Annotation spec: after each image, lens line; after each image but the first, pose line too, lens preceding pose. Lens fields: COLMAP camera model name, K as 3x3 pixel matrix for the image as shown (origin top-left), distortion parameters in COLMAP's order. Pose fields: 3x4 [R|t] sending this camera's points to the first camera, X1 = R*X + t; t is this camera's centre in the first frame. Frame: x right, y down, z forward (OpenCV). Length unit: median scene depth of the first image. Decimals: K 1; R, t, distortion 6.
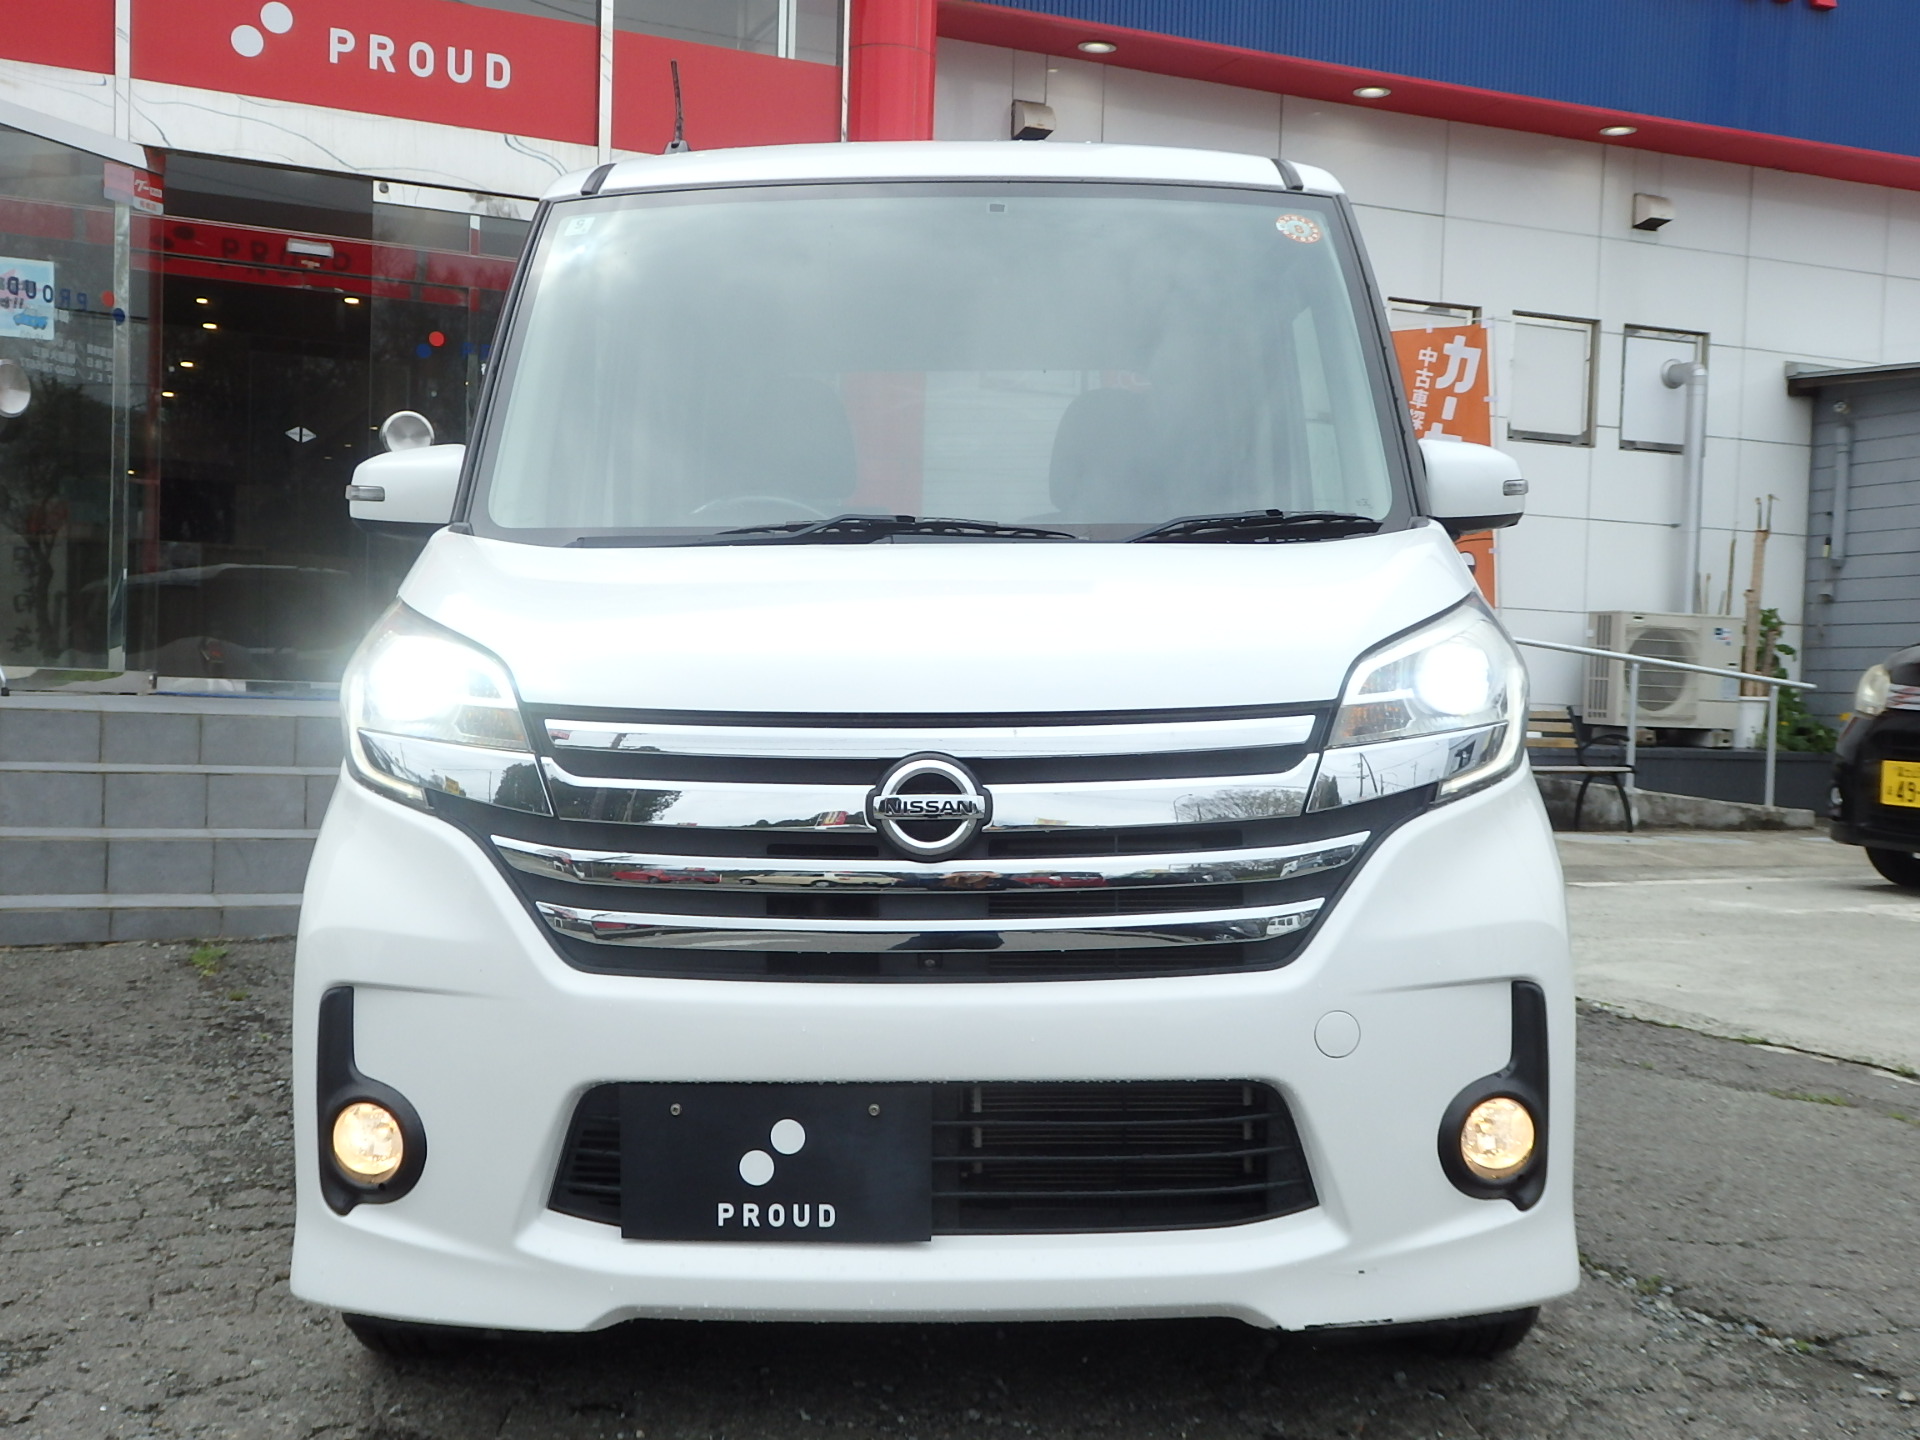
lens RADIAL K [[2187.2, 0, 959.8], [0, 2187.2, 751.8], [0, 0, 1]] dist [0.047313, 0.028178]
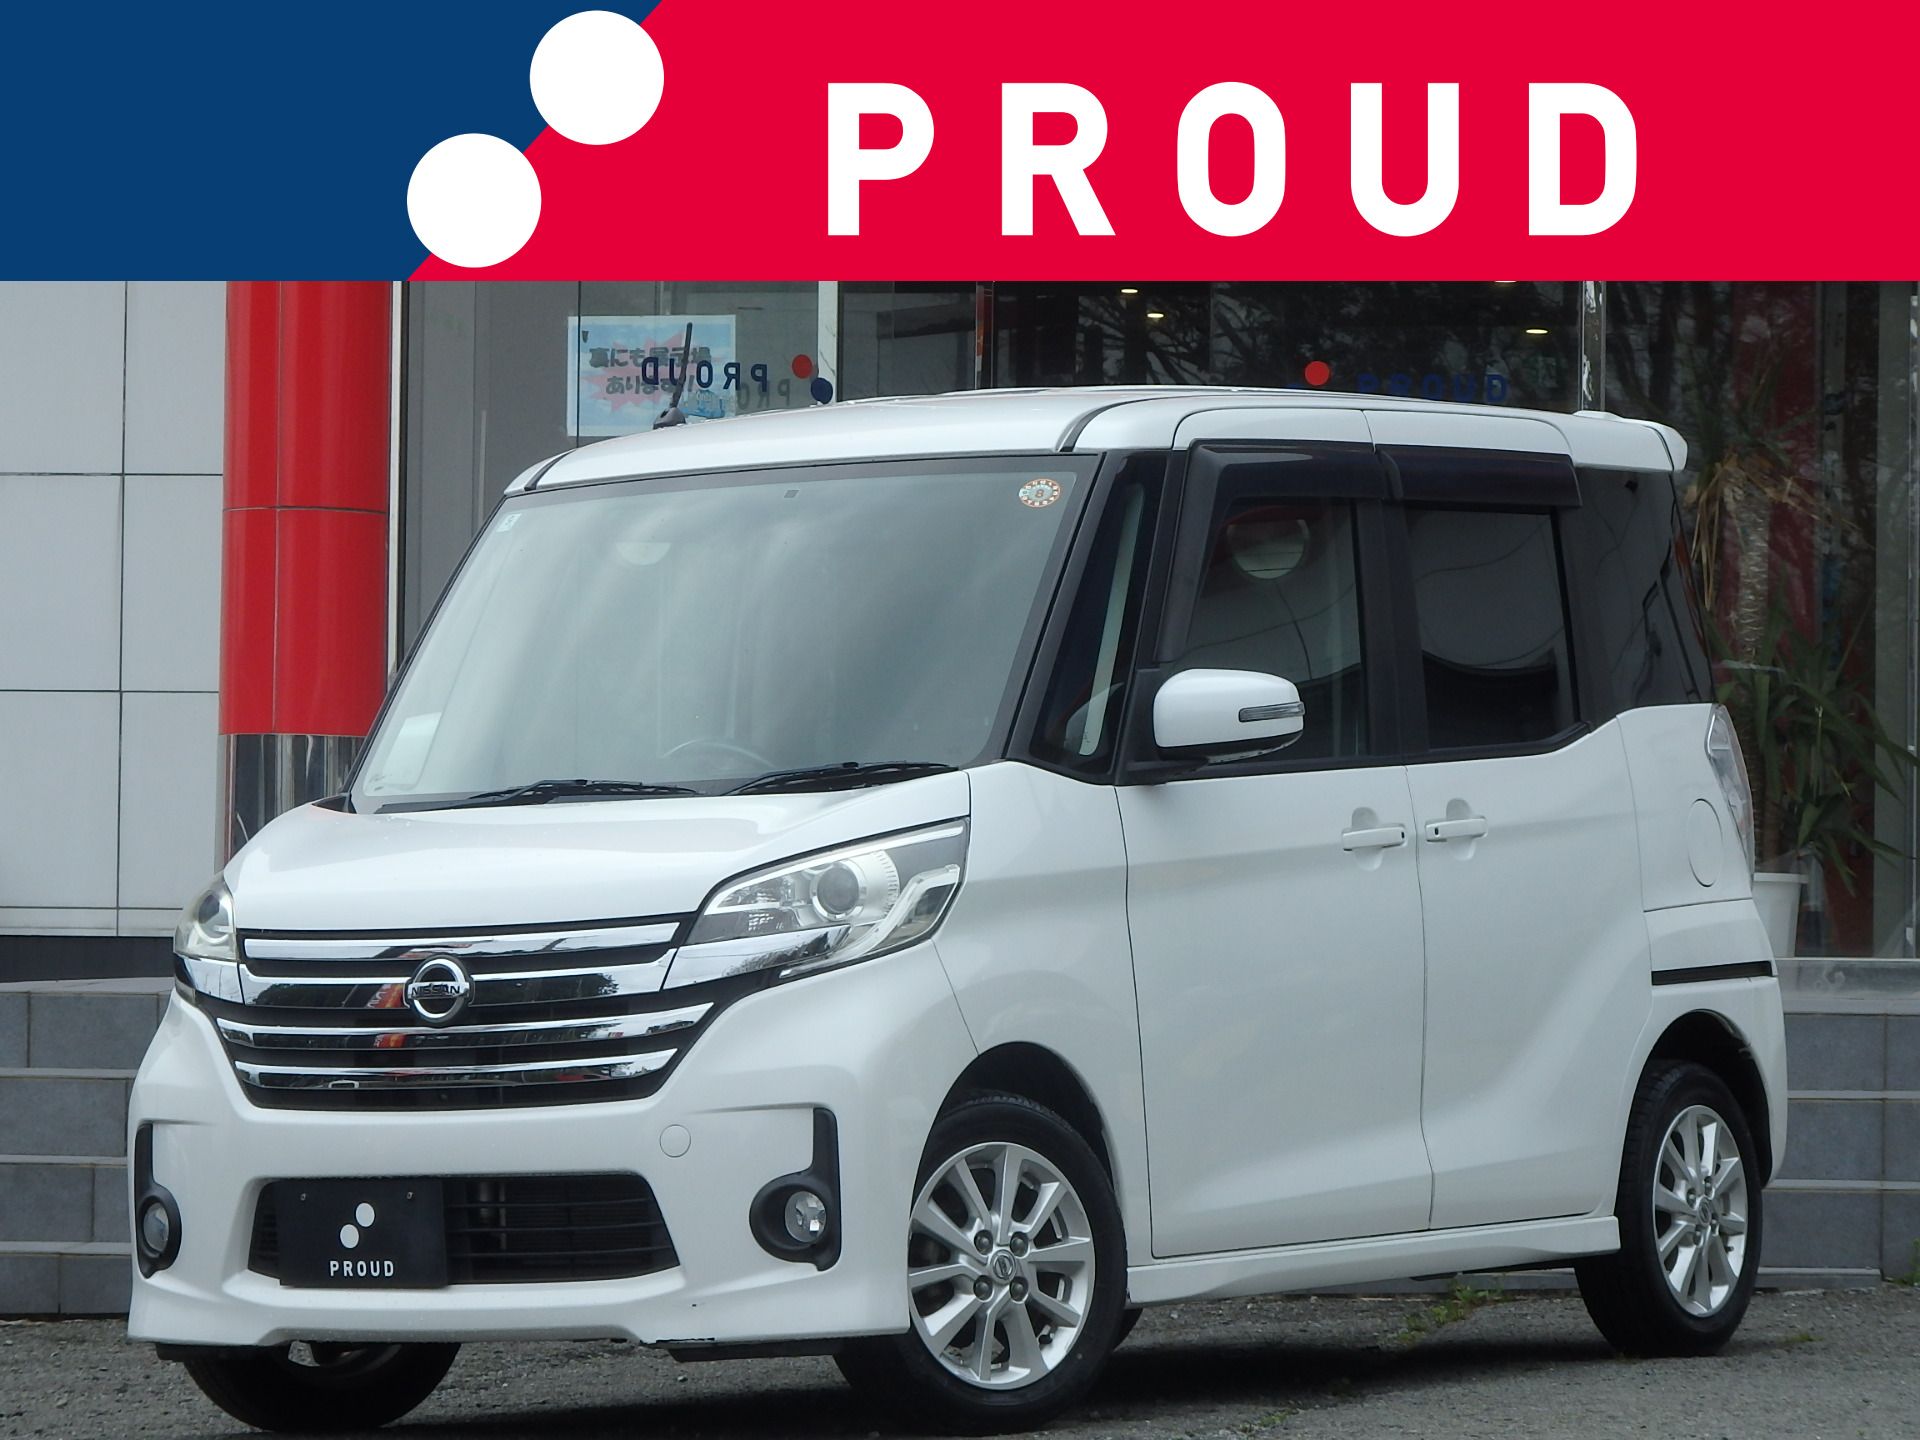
lens RADIAL K [[6823.6, 0, 960.0], [0, 6823.6, 720.0], [0, 0, 1]] dist [-0.208859, -0.995539]
pose [[0.870795, -0.041903, -0.489857, 2.523994], [0.005280, 0.997101, -0.075909, 0.191742], [0.491617, 0.063515, 0.868492, -2.804615]]
